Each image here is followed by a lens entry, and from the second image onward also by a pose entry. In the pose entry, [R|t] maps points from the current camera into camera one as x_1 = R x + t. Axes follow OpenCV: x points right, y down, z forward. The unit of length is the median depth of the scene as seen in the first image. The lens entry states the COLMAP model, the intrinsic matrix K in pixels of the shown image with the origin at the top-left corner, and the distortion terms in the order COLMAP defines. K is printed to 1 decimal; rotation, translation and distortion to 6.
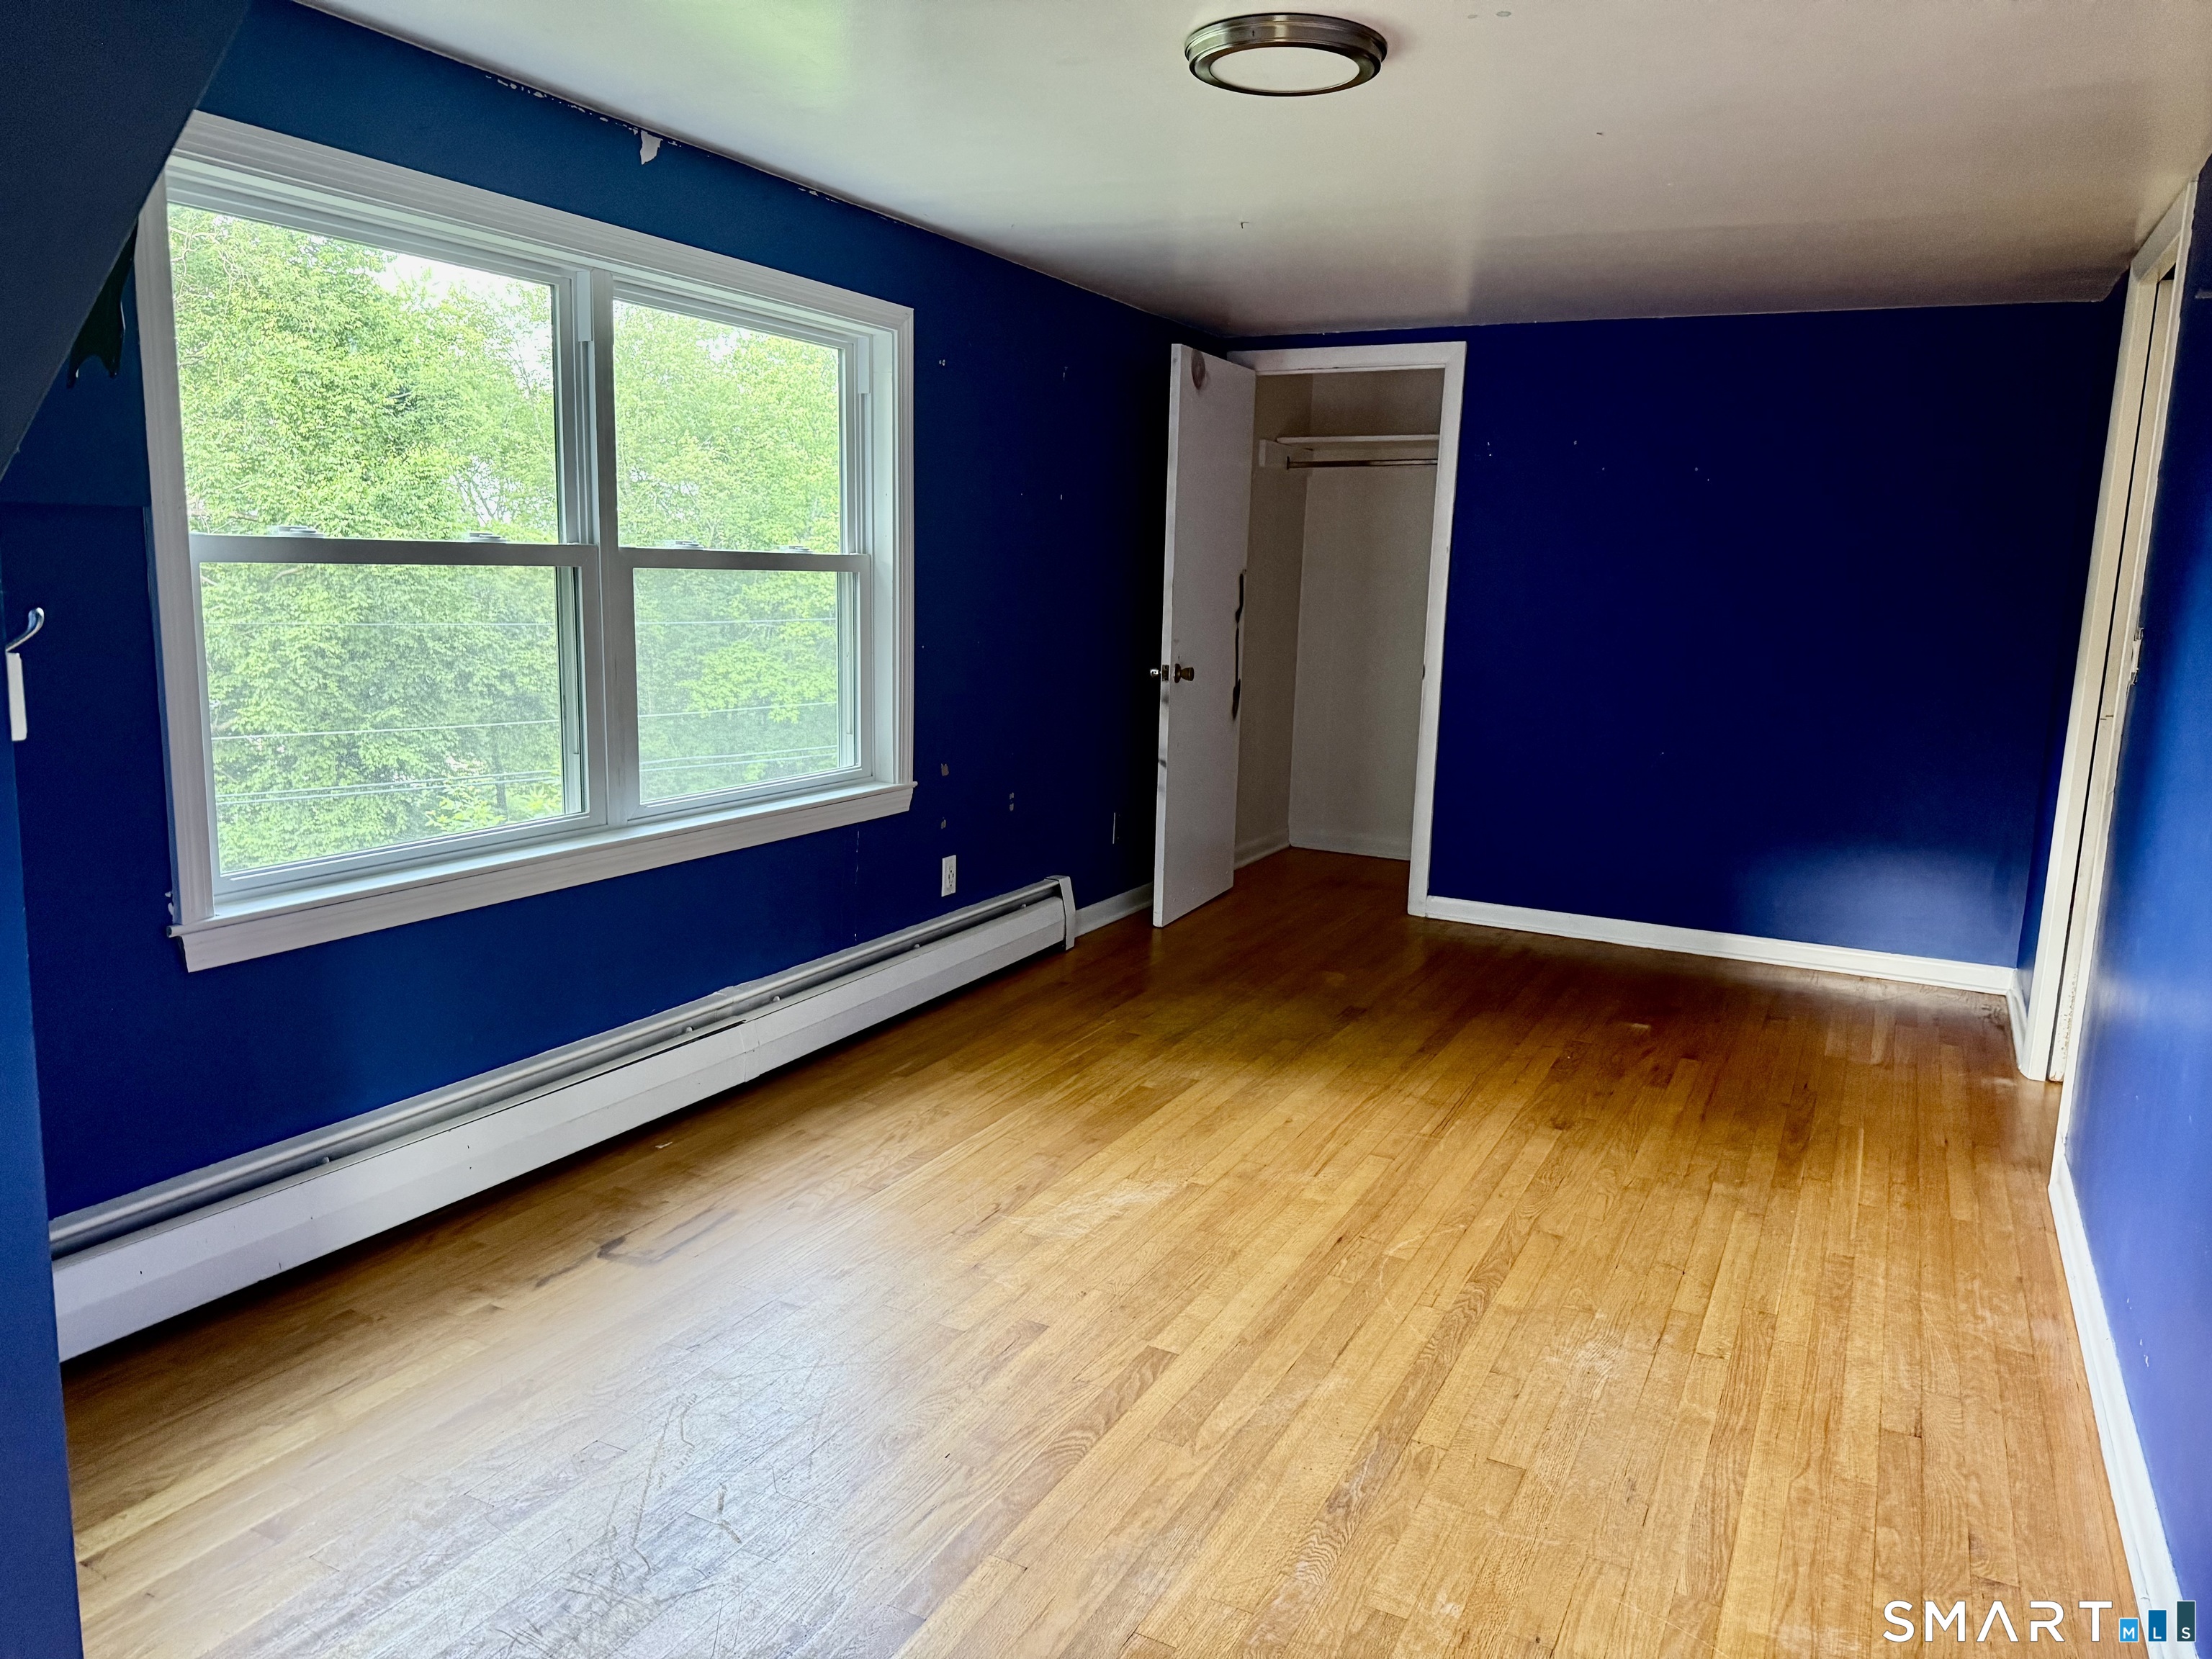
lens RADIAL K [[1558.5, 0, 1113.0], [0, 1558.5, 827.4], [0, 0, 1]] dist [0.065340, -0.066804]
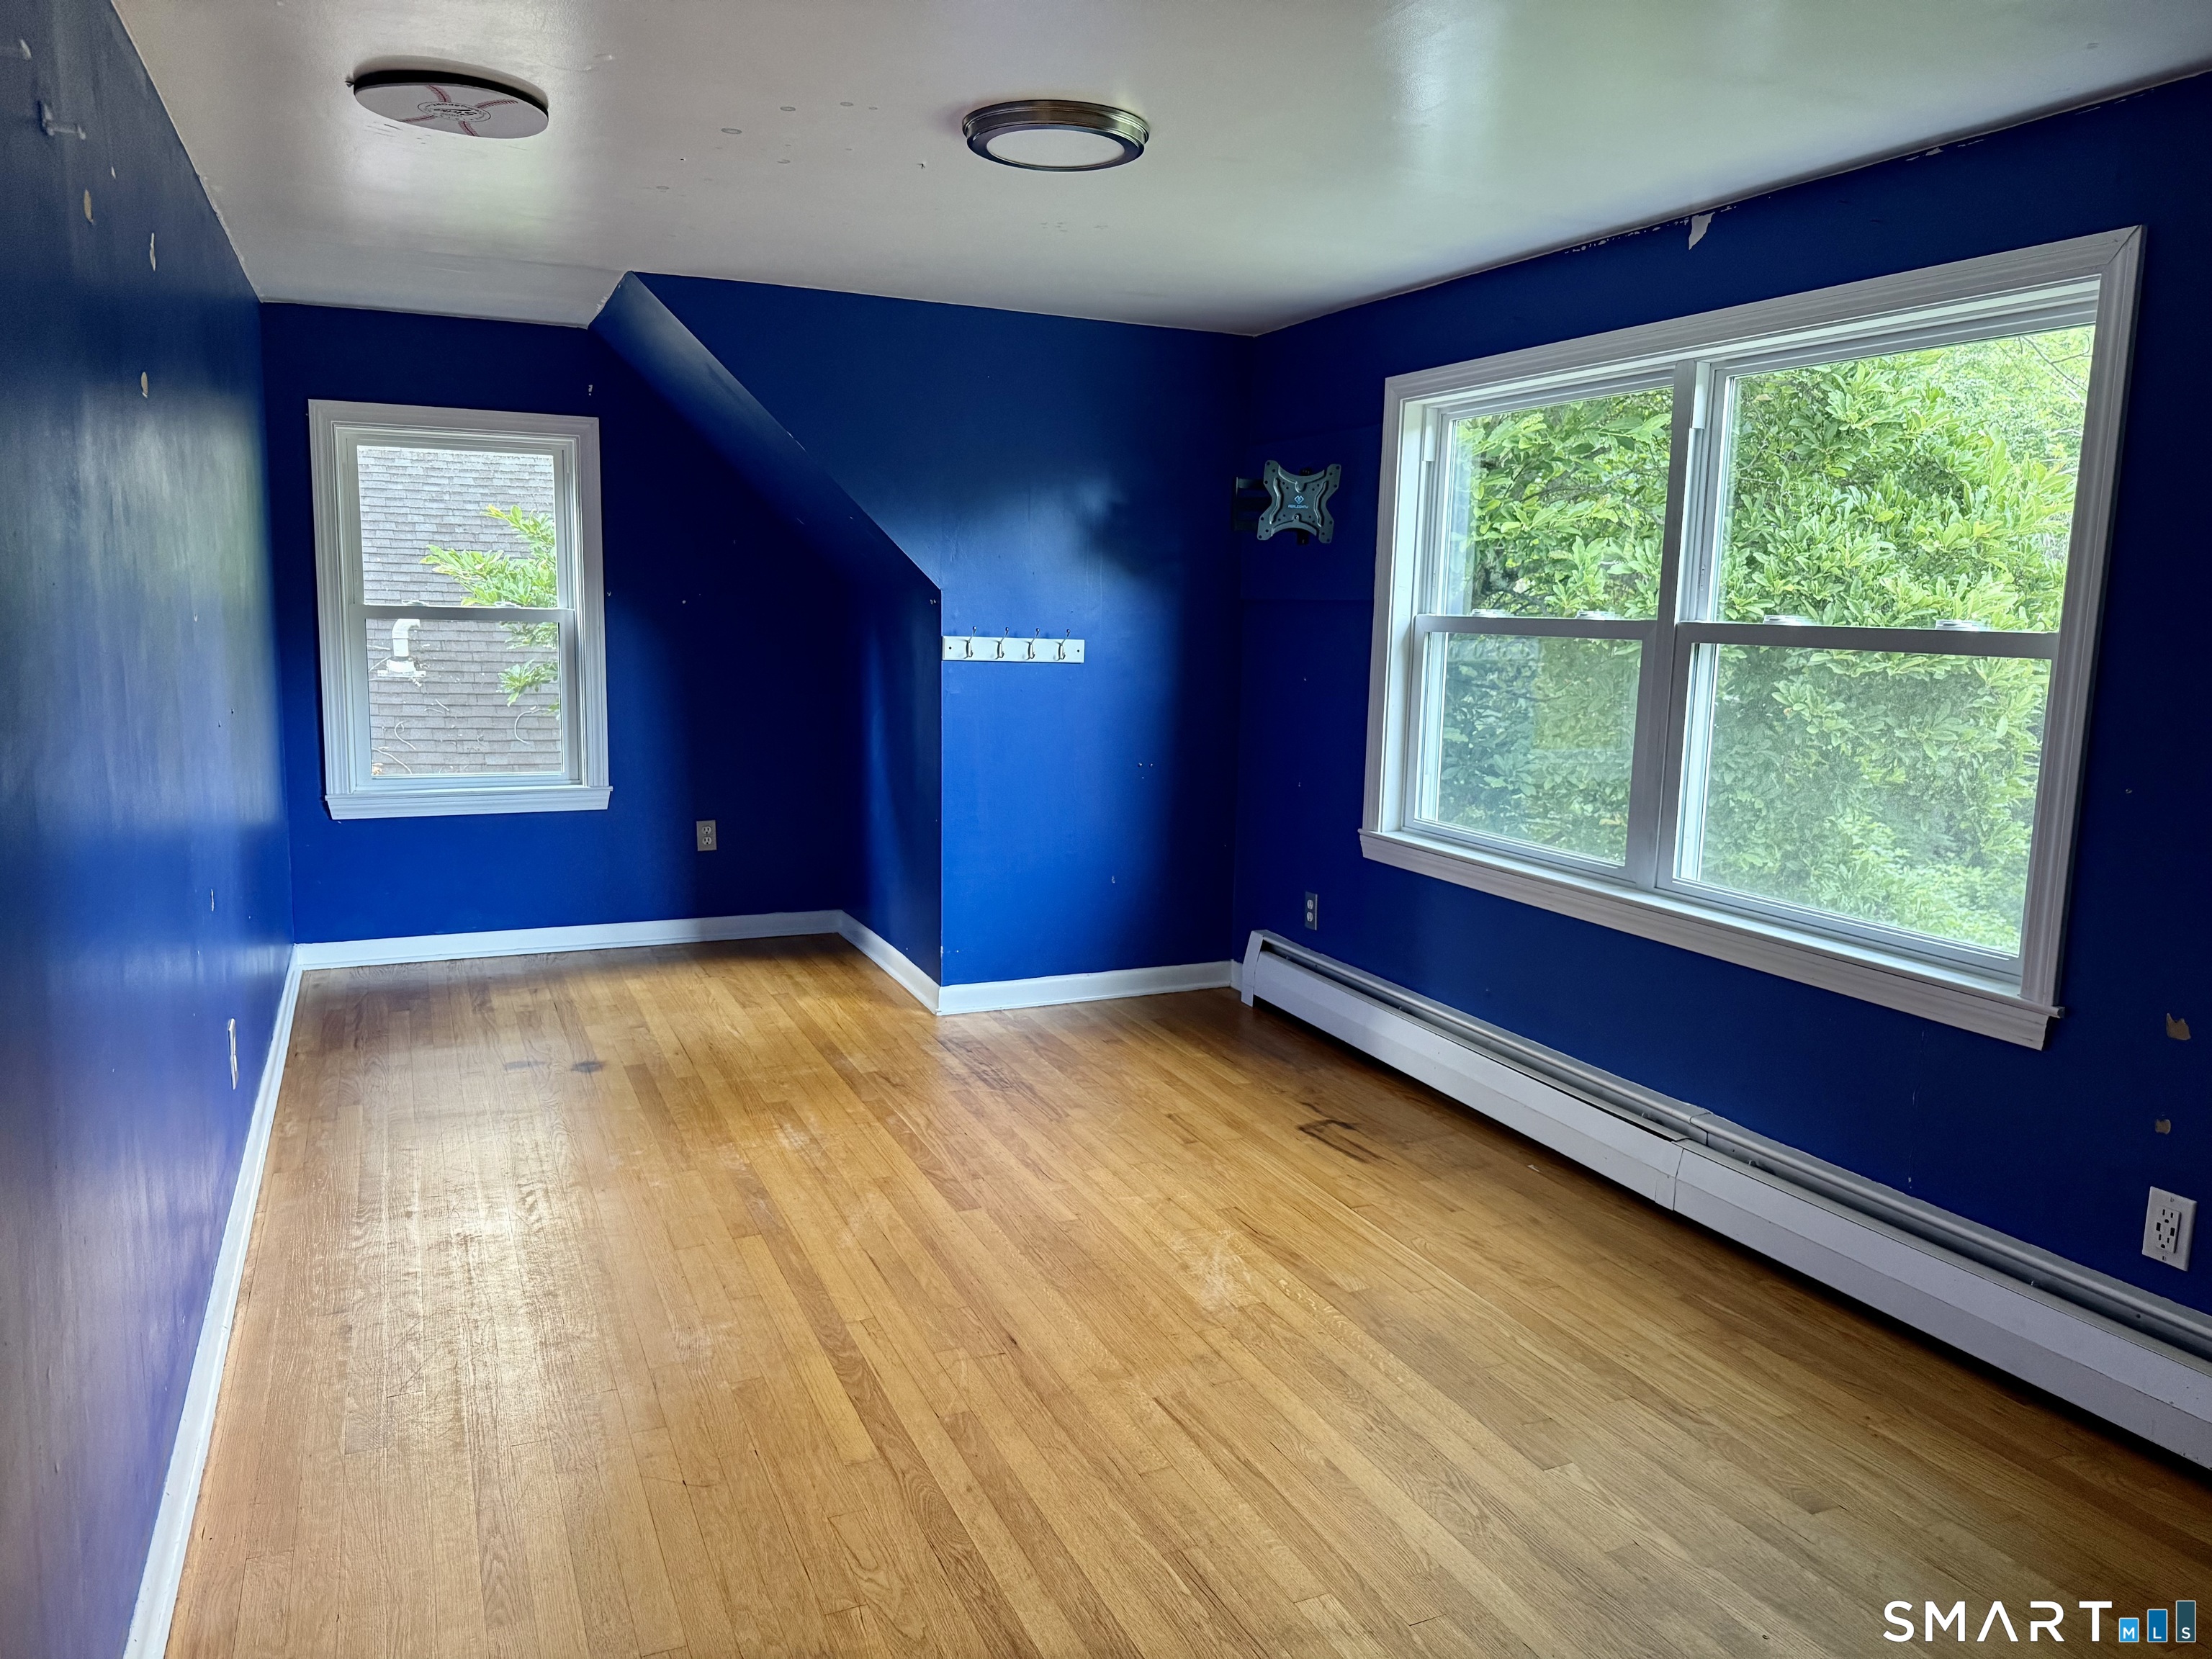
lens RADIAL K [[1558.5, 0, 1113.0], [0, 1558.5, 827.4], [0, 0, 1]] dist [0.065340, -0.066804]
pose [[-0.625520, 0.074302, -0.776662, 0.762857], [-0.174116, 0.957056, 0.231793, -0.235699], [0.760532, 0.280220, -0.585720, 1.430746]]
